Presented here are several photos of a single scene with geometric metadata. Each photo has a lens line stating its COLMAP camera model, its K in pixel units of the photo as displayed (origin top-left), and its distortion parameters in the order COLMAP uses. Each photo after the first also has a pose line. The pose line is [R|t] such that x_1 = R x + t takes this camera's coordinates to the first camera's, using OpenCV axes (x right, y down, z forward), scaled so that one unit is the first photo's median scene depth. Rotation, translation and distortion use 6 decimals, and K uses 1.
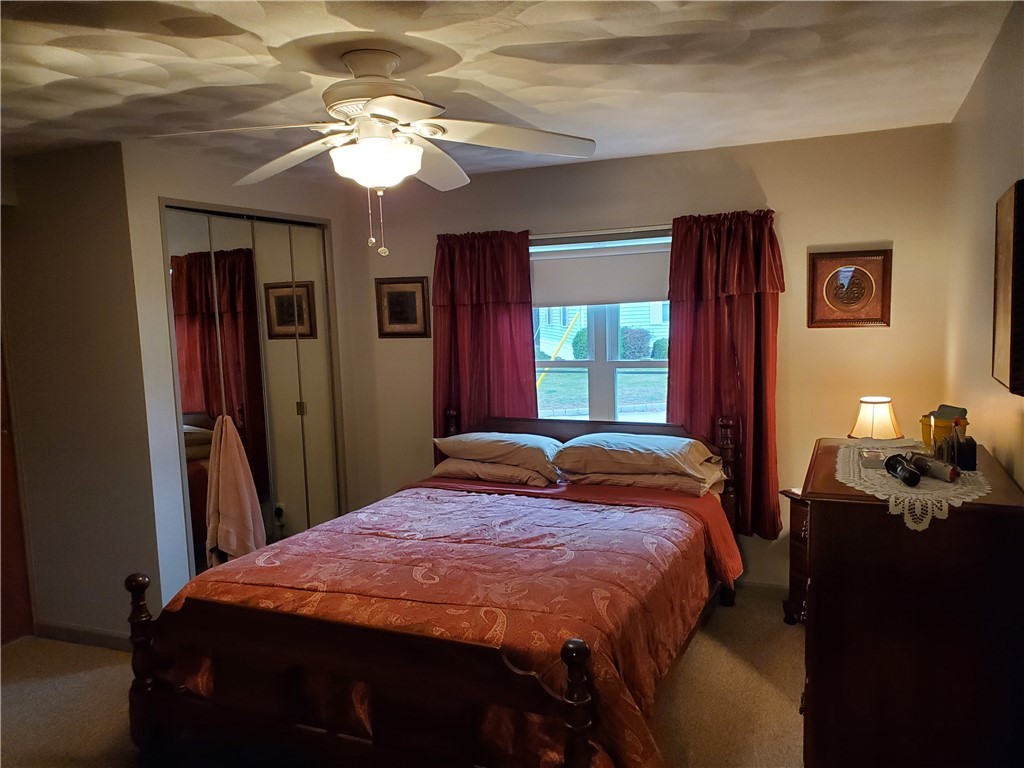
lens RADIAL K [[810.0, 0, 512.0], [0, 810.0, 384.0], [0, 0, 1]] dist [0.065135, -0.147340]
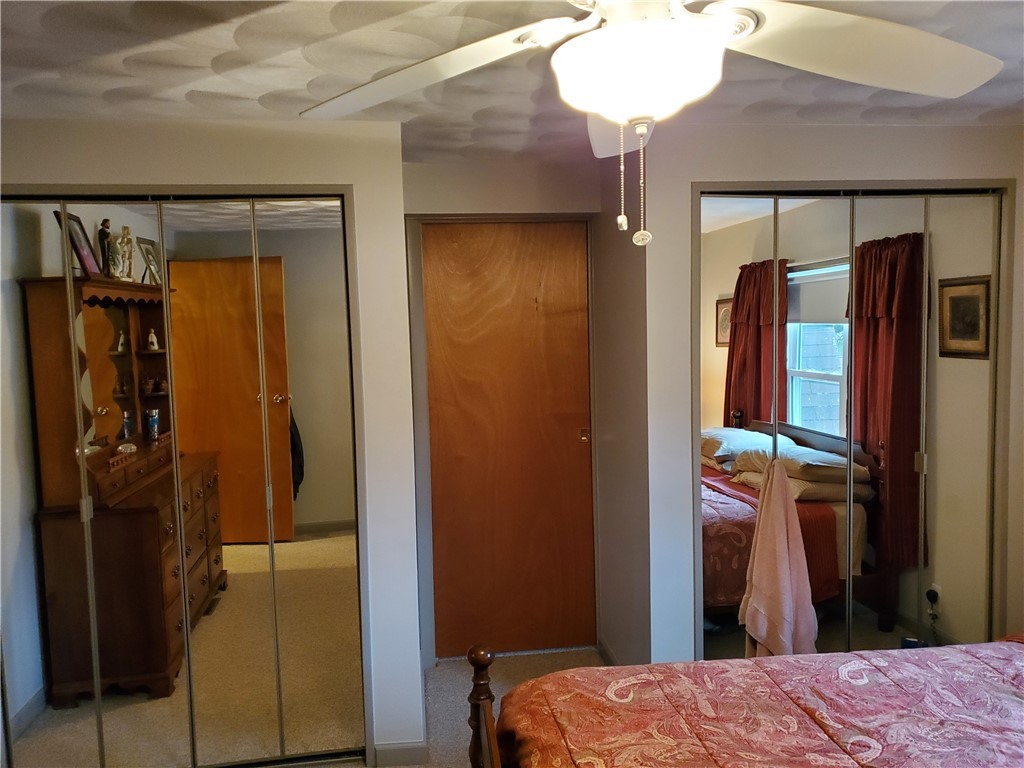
lens RADIAL K [[806.2, 0, 493.9], [0, 806.2, 357.2], [0, 0, 1]] dist [0.011523, 0.005705]
pose [[0.502852, 0.052454, -0.862780, 0.180055], [-0.070835, 0.997300, 0.019347, -0.057702], [0.861465, 0.051386, 0.505210, 0.431556]]
